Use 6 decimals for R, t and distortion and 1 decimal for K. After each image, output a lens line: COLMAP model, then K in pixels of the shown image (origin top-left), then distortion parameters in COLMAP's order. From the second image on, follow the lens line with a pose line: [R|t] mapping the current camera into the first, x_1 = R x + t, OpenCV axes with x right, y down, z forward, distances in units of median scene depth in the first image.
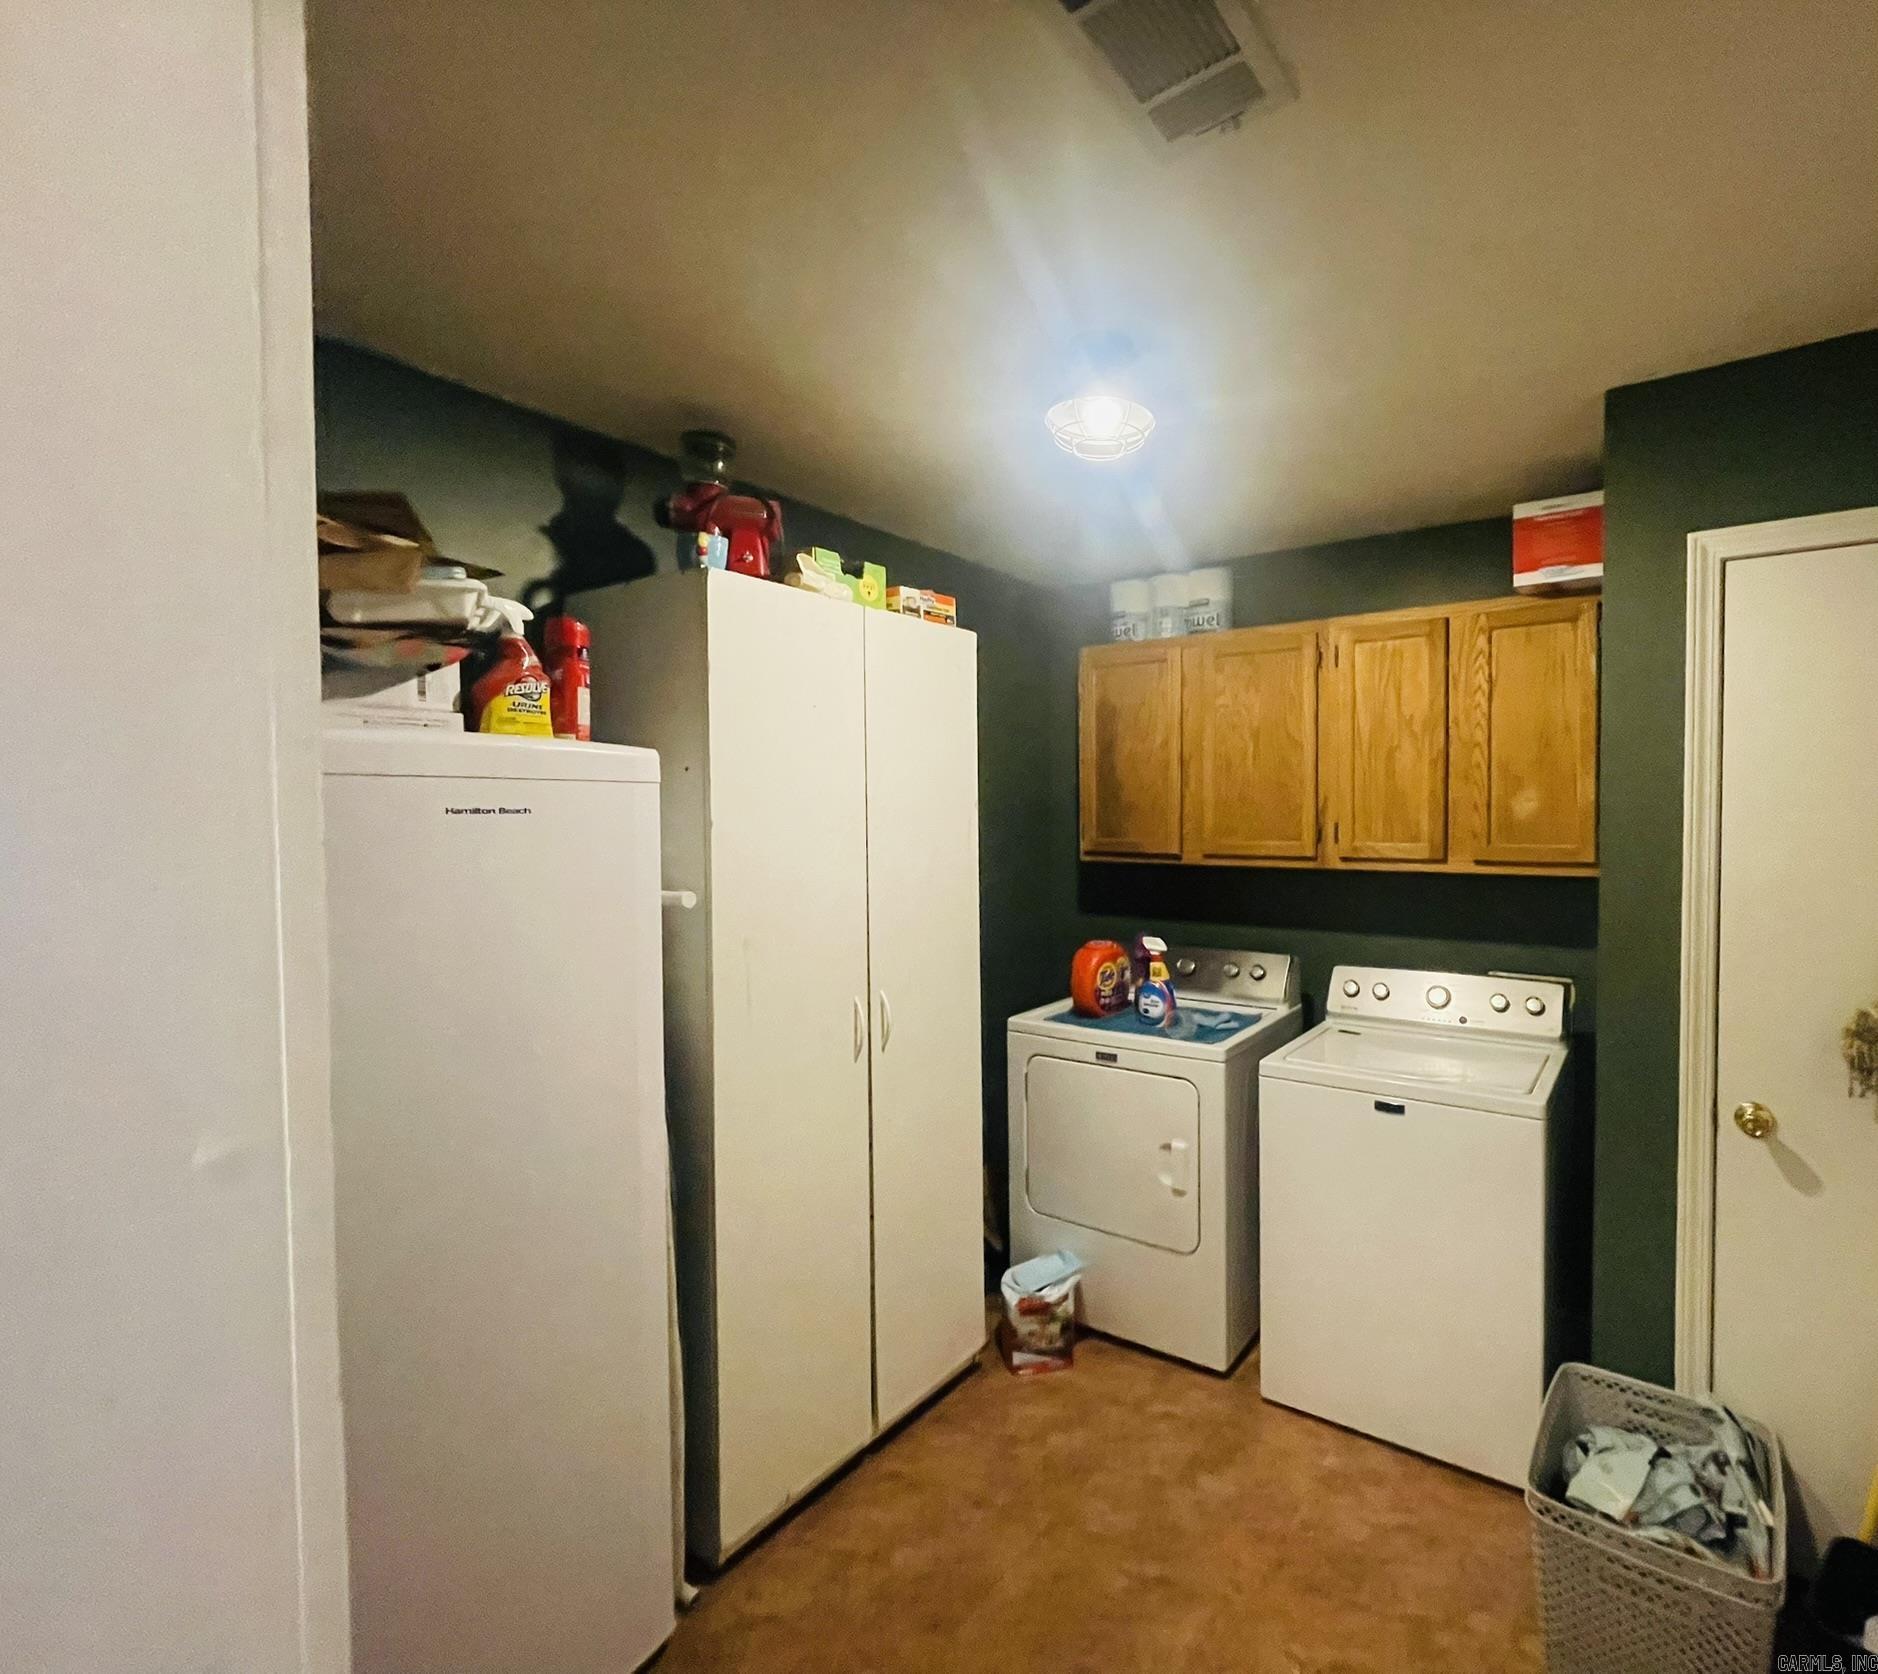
lens RADIAL K [[938.3, 0, 941.1], [0, 938.3, 833.0], [0, 0, 1]] dist [0.002076, 0.000950]
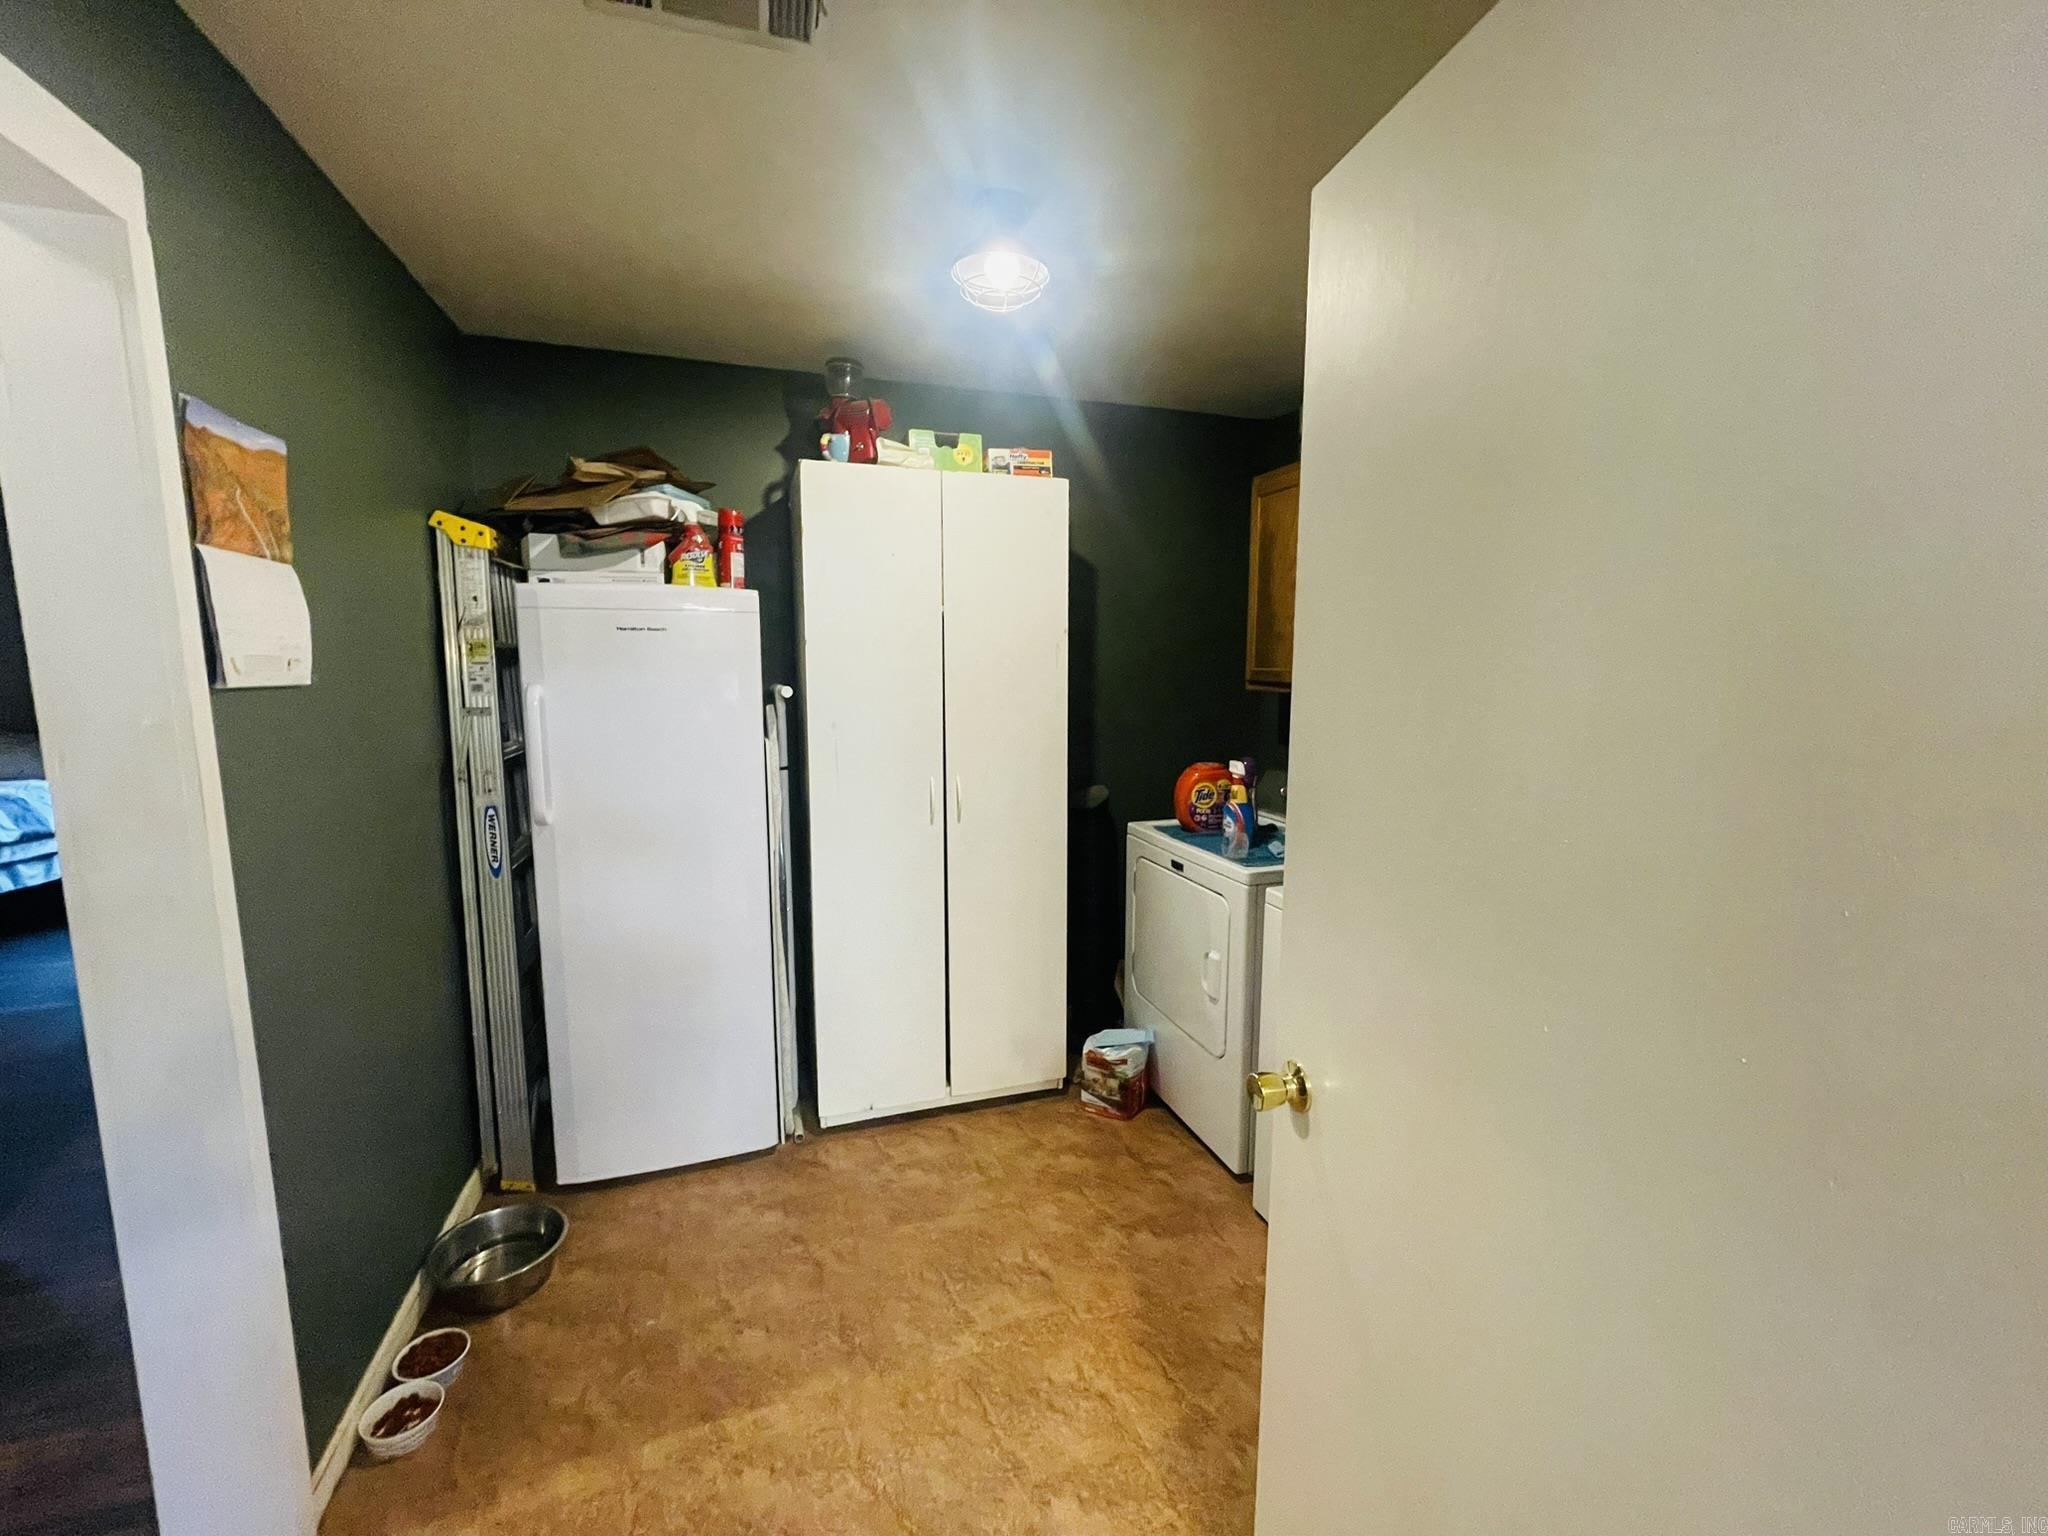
lens RADIAL K [[820.4, 0, 1026.2], [0, 820.4, 768.8], [0, 0, 1]] dist [0.010353, 0.000115]
pose [[0.768932, 0.090511, -0.632891, 0.687152], [-0.028439, 0.993791, 0.107571, 0.032551], [0.638698, -0.064716, 0.766732, 0.181092]]
